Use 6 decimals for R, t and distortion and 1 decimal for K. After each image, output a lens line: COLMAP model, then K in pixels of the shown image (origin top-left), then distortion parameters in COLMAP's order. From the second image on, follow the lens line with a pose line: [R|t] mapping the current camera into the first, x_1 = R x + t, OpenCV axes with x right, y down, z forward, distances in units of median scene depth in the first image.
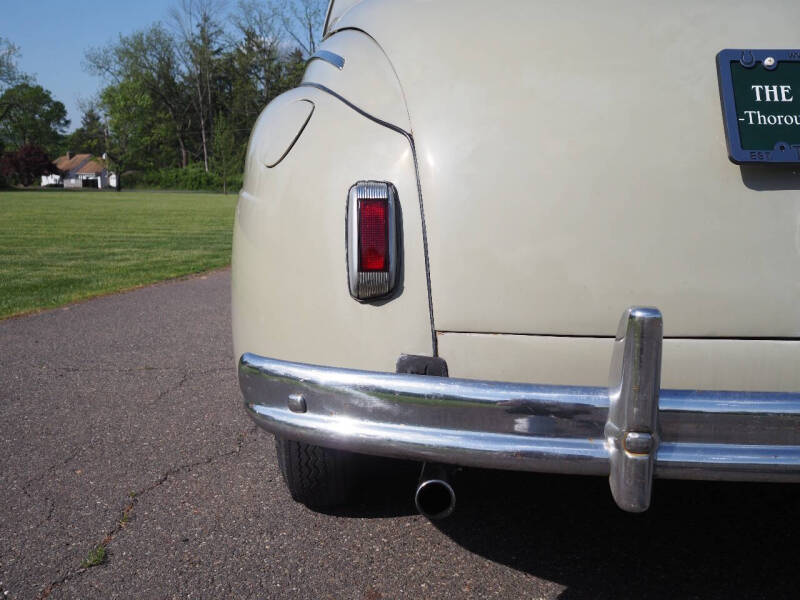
lens RADIAL K [[834.7, 0, 403.4], [0, 834.7, 272.3], [0, 0, 1]] dist [0.010514, -0.022299]
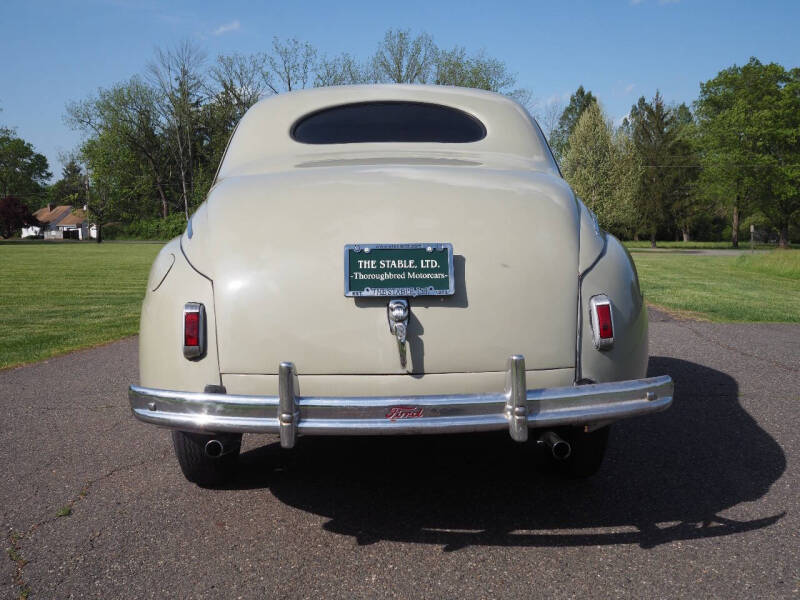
lens RADIAL K [[829.6, 0, 401.2], [0, 829.6, 284.9], [0, 0, 1]] dist [-0.001503, 0.011035]
pose [[0.999715, -0.011542, 0.020880, 0.051603], [0.012405, 0.999054, -0.041688, -0.006980], [-0.020379, 0.041935, 0.998912, -0.128961]]
